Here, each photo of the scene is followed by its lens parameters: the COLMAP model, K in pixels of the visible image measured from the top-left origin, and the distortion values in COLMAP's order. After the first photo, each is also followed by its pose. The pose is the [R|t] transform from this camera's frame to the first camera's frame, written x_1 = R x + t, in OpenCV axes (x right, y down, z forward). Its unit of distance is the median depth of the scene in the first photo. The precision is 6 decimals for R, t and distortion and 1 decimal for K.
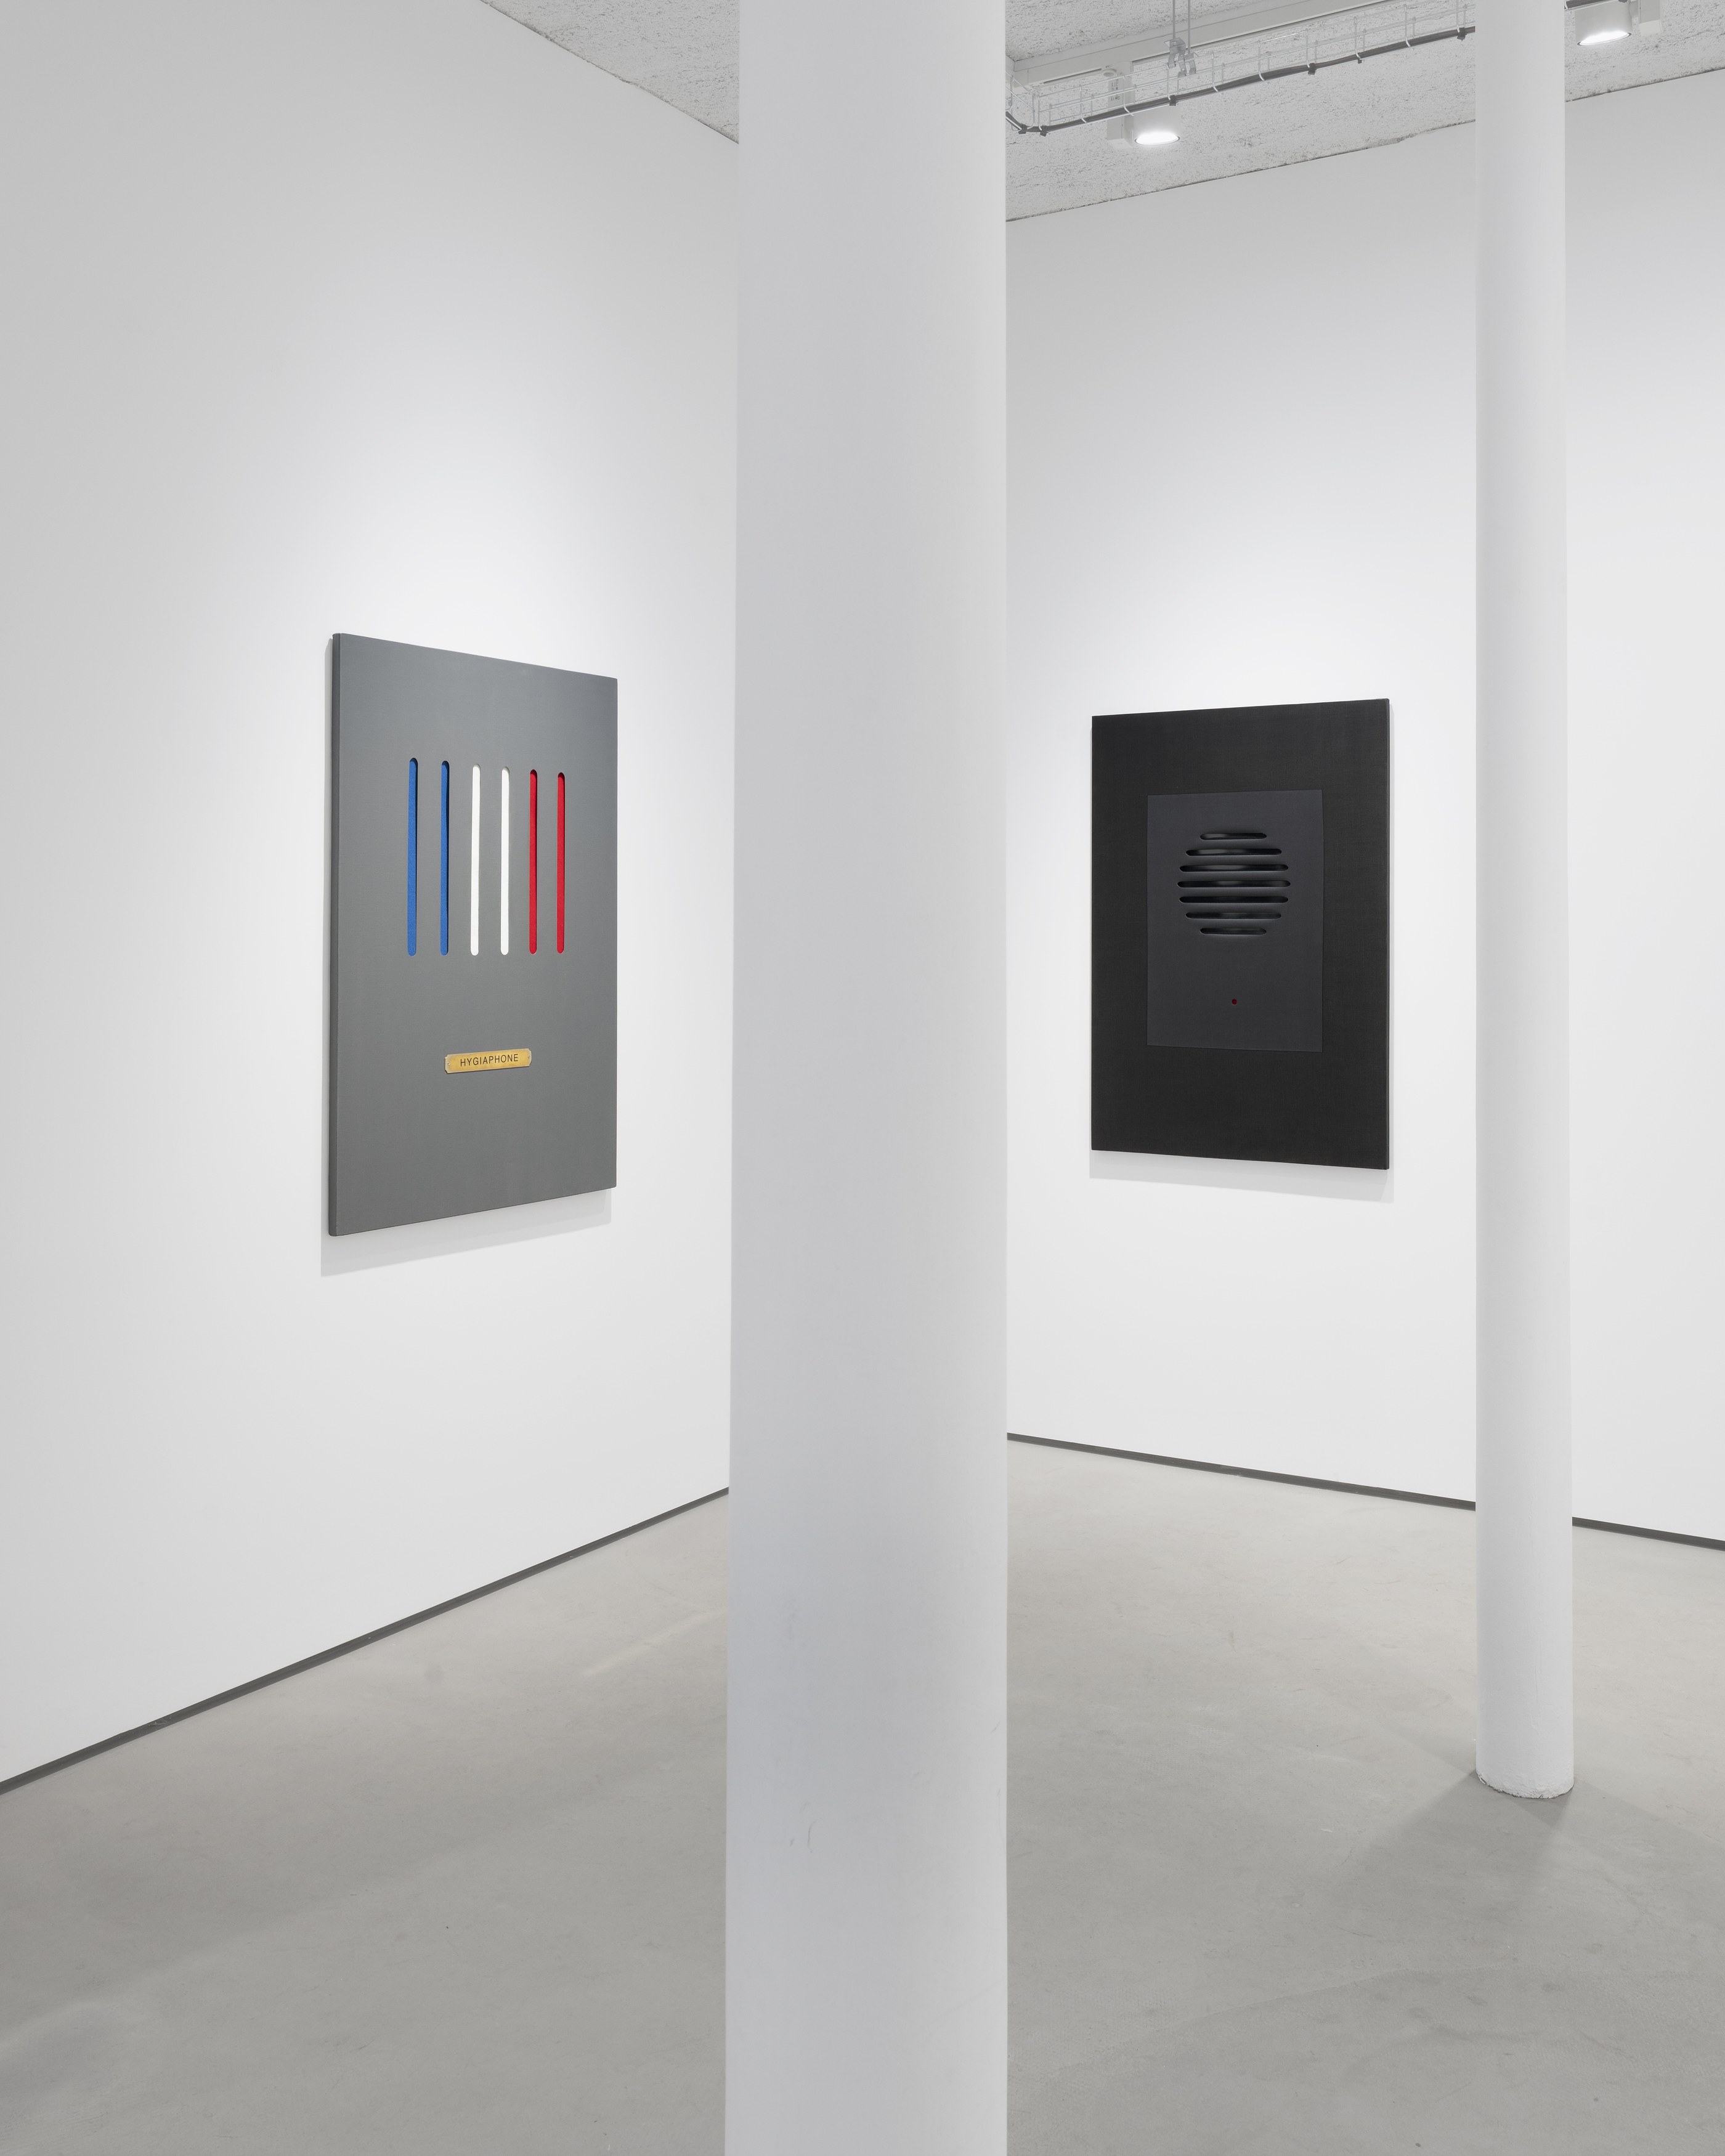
lens RADIAL K [[1927.1, 0, 932.8], [0, 1927.1, 895.6], [0, 0, 1]] dist [0.003182, -0.002354]
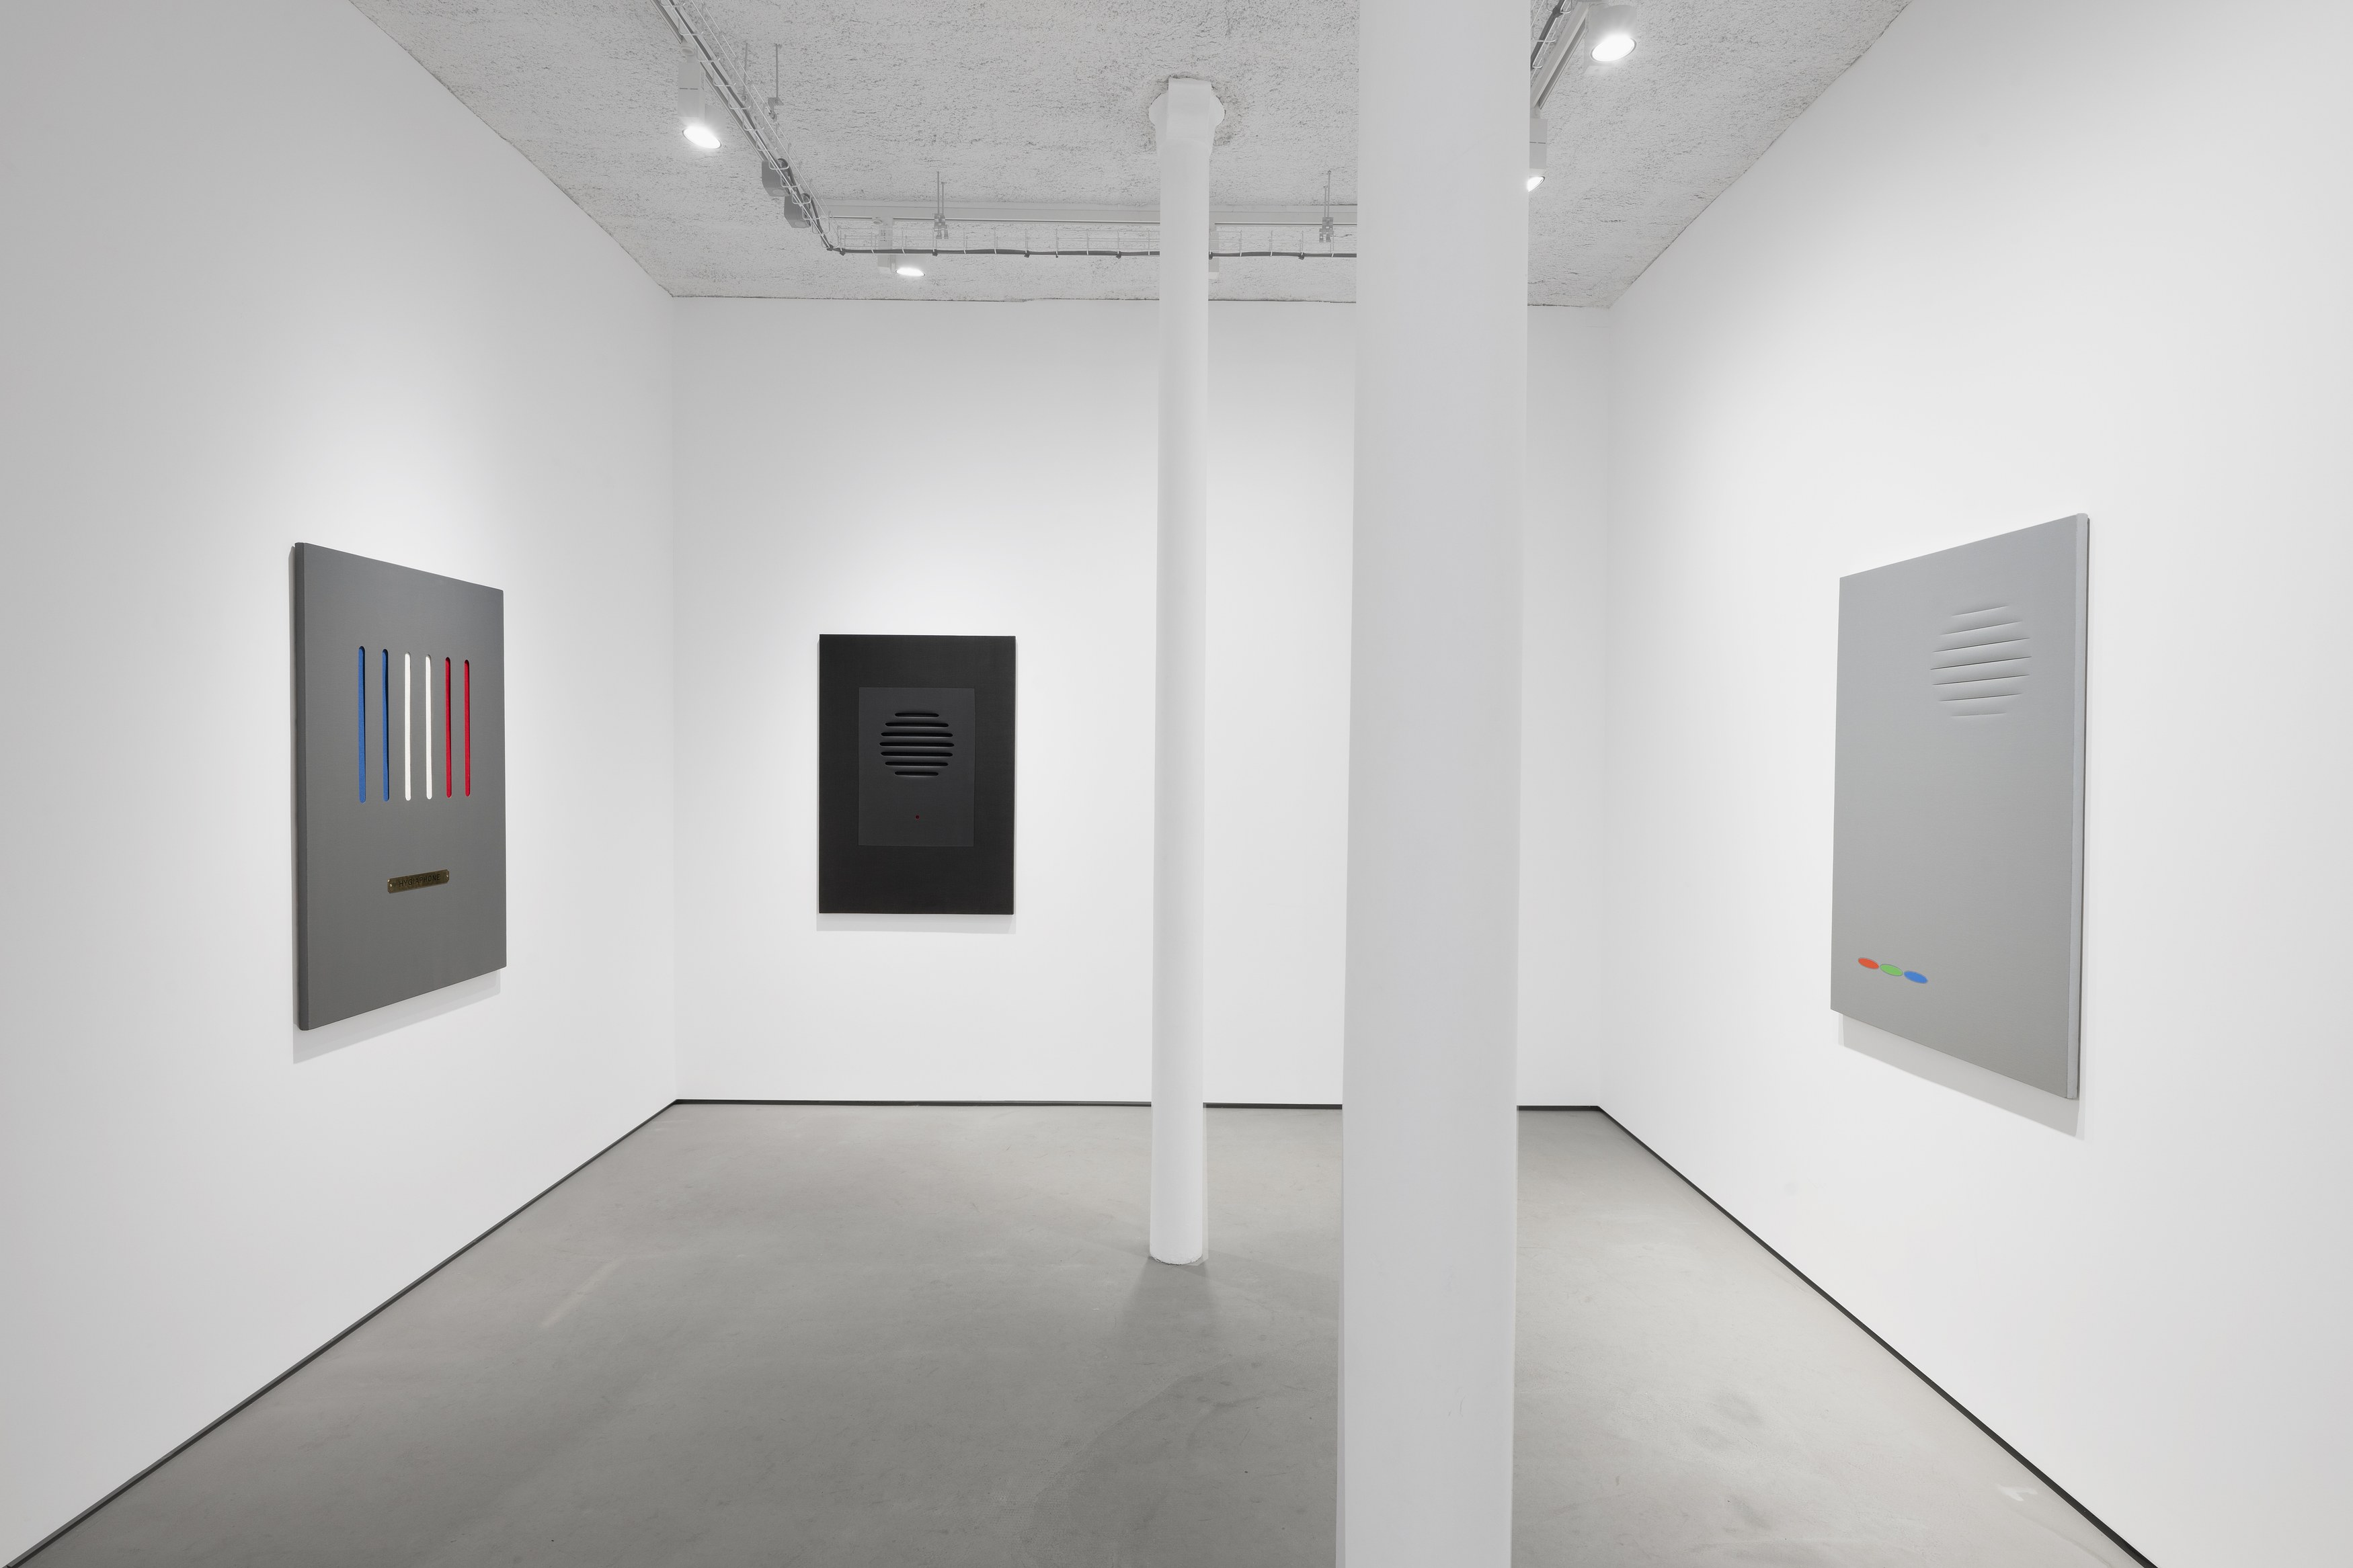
lens RADIAL K [[1149.8, 0, 1165.3], [0, 1149.8, 778.4], [0, 0, 1]] dist [-0.003369, 0.001843]
pose [[0.859221, -0.005815, 0.511572, -0.179654], [-0.014897, 0.999227, 0.036378, -0.017934], [-0.511388, -0.038877, 0.858470, 0.073456]]
